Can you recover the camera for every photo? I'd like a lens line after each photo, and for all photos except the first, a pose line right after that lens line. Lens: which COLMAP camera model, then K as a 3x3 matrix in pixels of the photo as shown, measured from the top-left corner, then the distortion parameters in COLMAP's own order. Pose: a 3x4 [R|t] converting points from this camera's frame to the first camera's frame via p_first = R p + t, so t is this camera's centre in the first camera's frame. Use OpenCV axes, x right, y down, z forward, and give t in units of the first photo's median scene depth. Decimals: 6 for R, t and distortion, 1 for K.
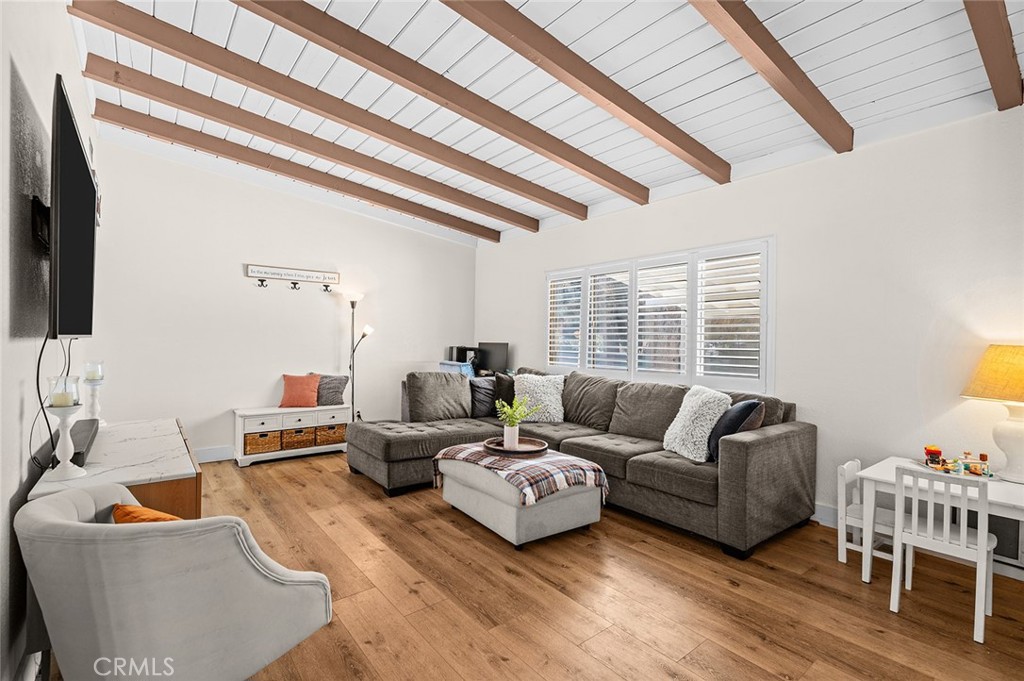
lens RADIAL K [[460.7, 0, 512.0], [0, 460.7, 340.5], [0, 0, 1]] dist [-0.002261, -0.000346]
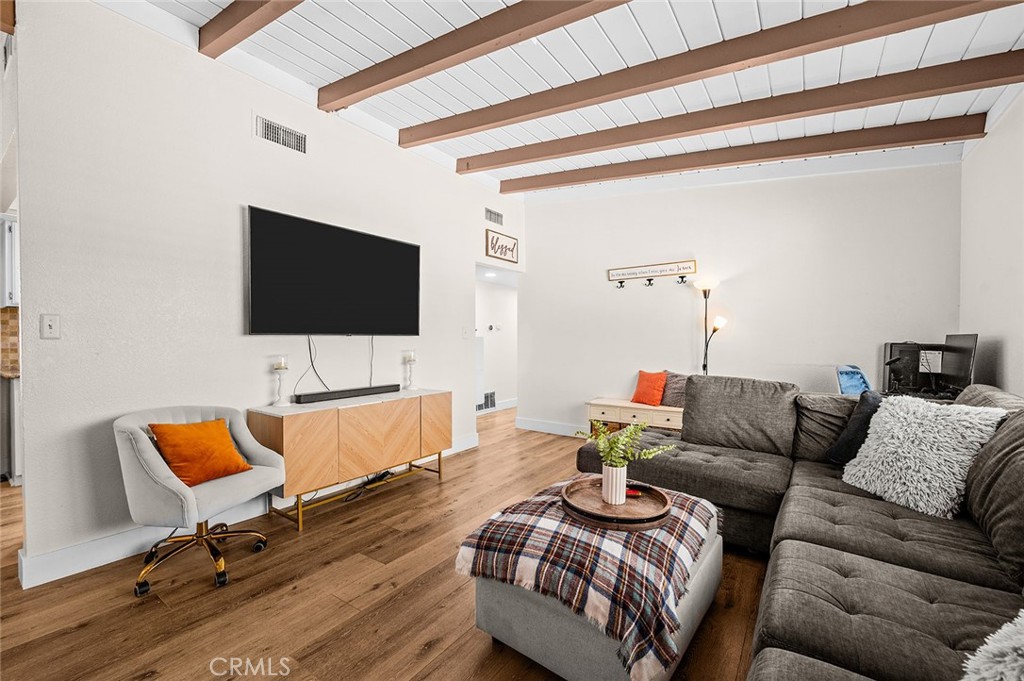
lens RADIAL K [[423.8, 0, 512.0], [0, 423.8, 340.5], [0, 0, 1]] dist [-0.001368, -0.000065]
pose [[0.276936, -0.012595, -0.960806, 0.347810], [0.007356, 0.999913, -0.010988, 0.016408], [0.960860, -0.004024, 0.277005, 0.485959]]
